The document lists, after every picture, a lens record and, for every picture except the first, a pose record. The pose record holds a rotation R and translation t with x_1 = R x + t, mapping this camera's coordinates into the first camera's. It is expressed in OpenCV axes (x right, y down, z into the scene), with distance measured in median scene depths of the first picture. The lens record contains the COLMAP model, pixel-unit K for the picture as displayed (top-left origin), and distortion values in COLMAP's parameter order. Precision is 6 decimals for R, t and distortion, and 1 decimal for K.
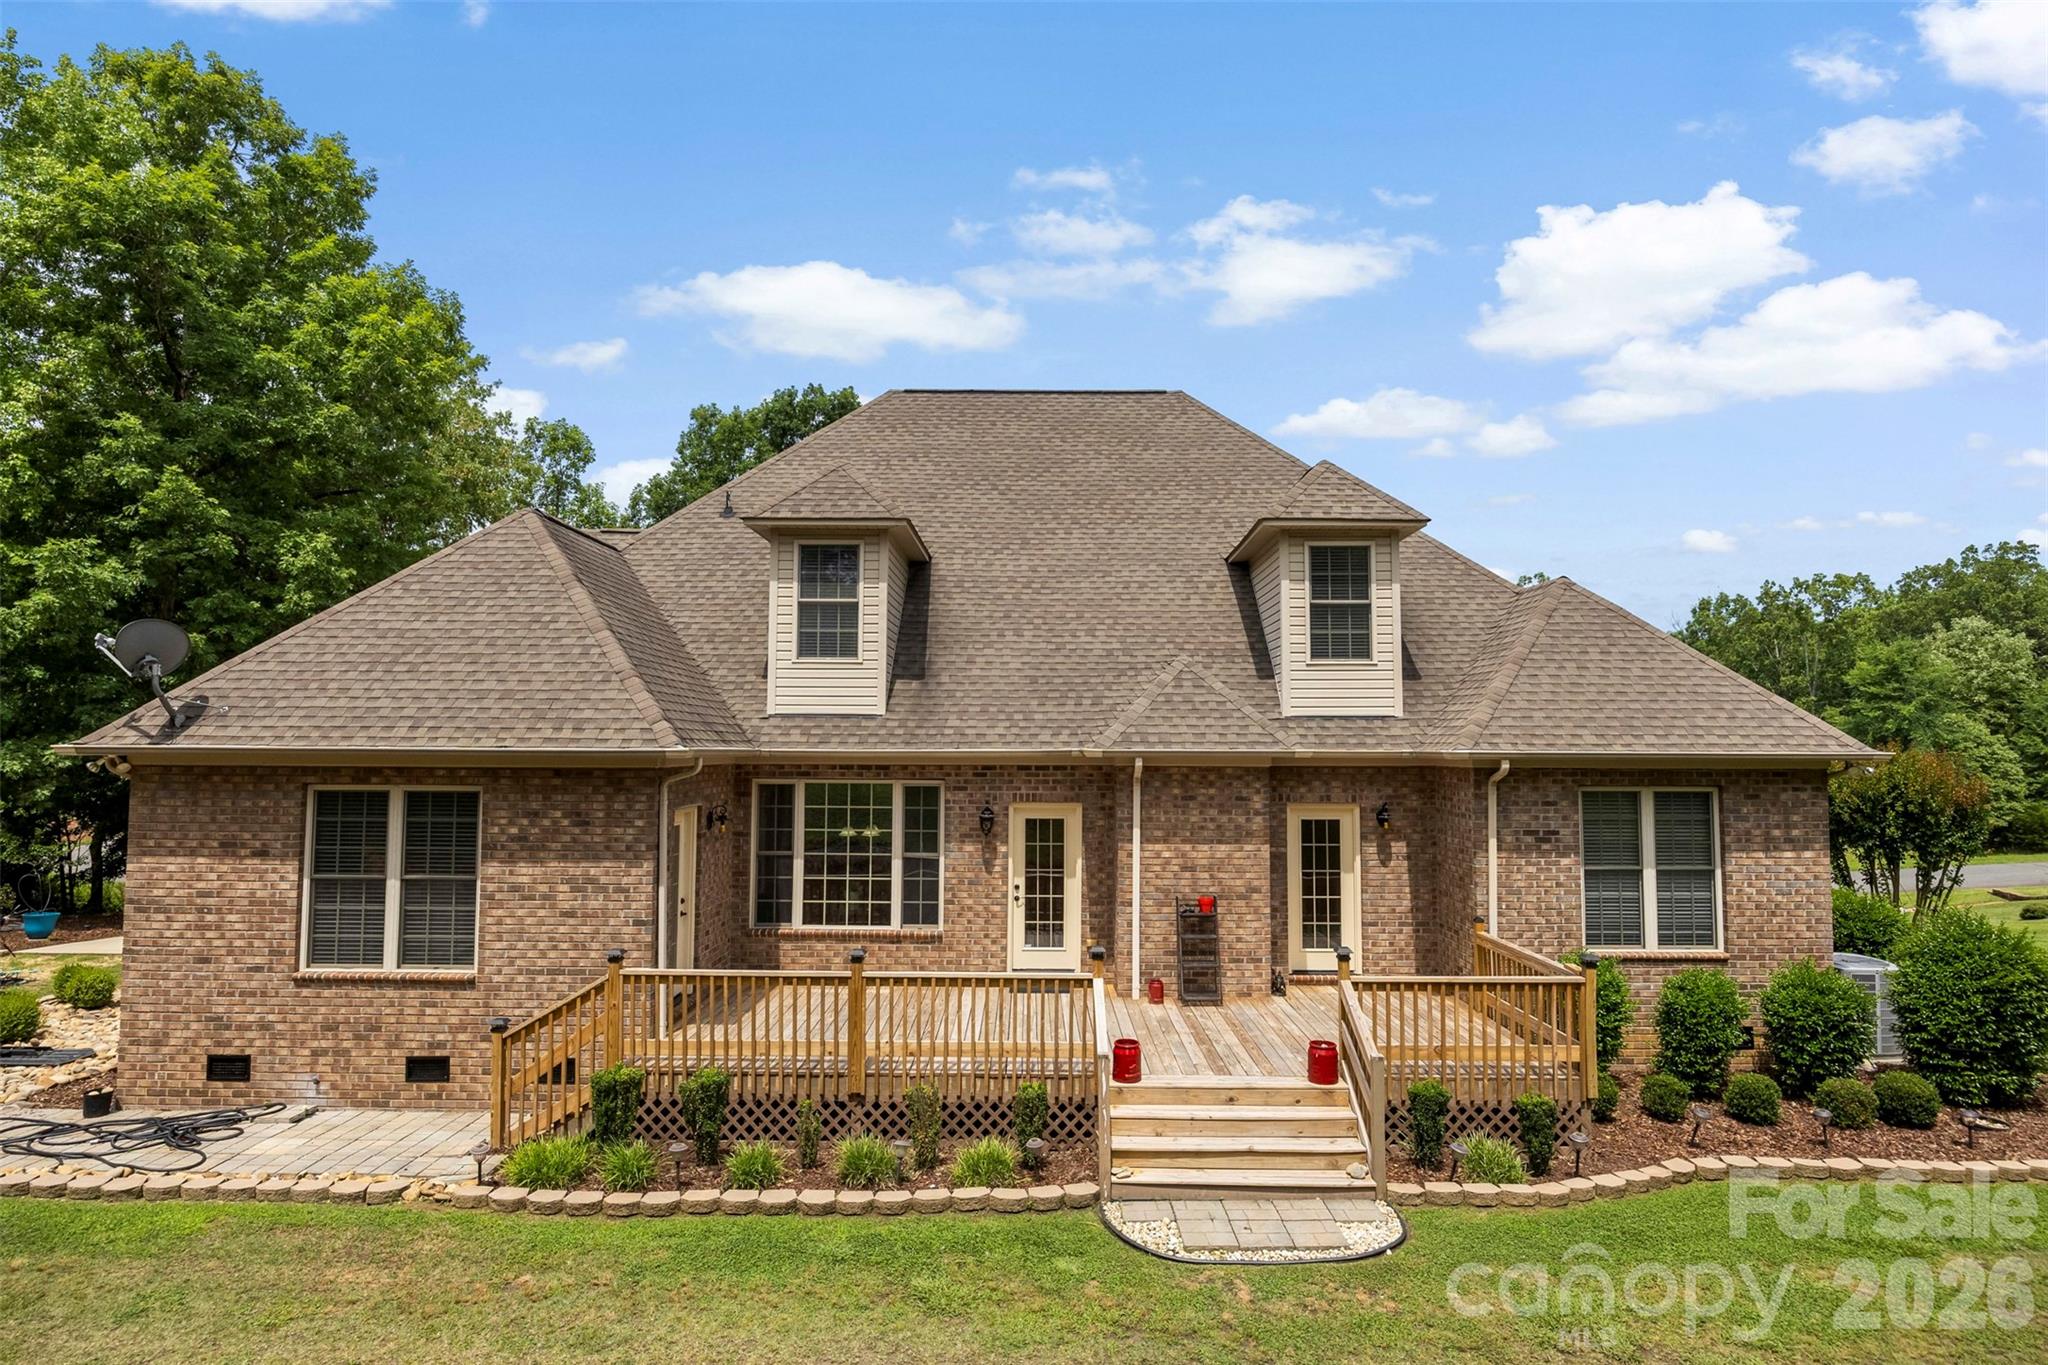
lens RADIAL K [[1141.0, 0, 1024.0], [0, 1141.0, 682.5], [0, 0, 1]] dist [-0.005590, -0.000548]
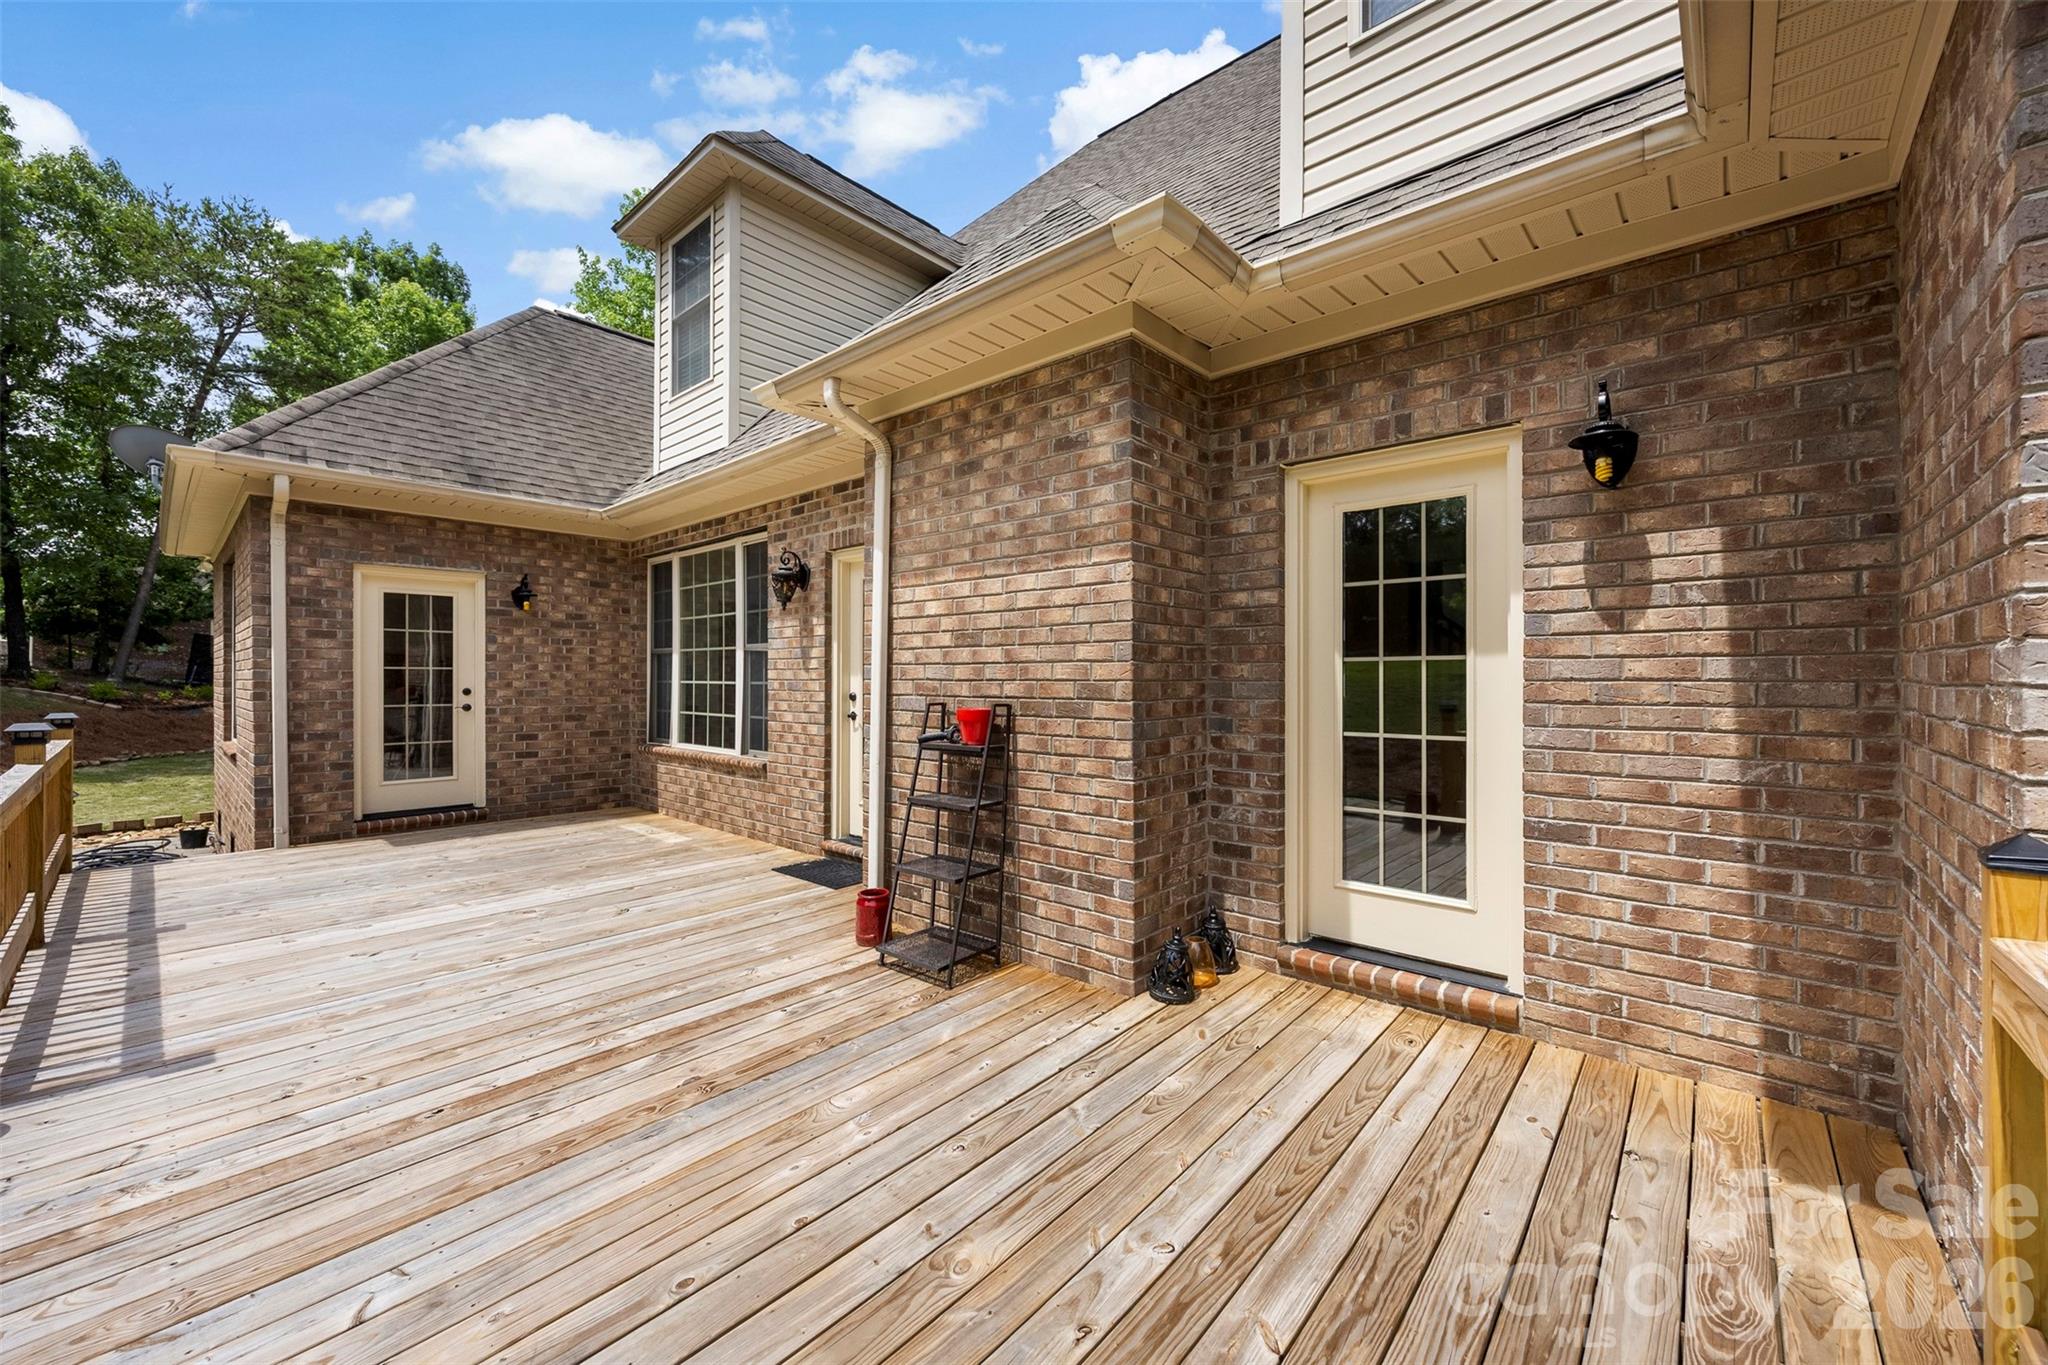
lens RADIAL K [[794.5, 0, 1024.0], [0, 794.5, 682.5], [0, 0, 1]] dist [0.000233, -0.000076]
pose [[0.756175, 0.000213, -0.654369, 0.334385], [0.034689, 0.998581, 0.040411, 0.161430], [0.653449, -0.053257, 0.755095, 0.764266]]
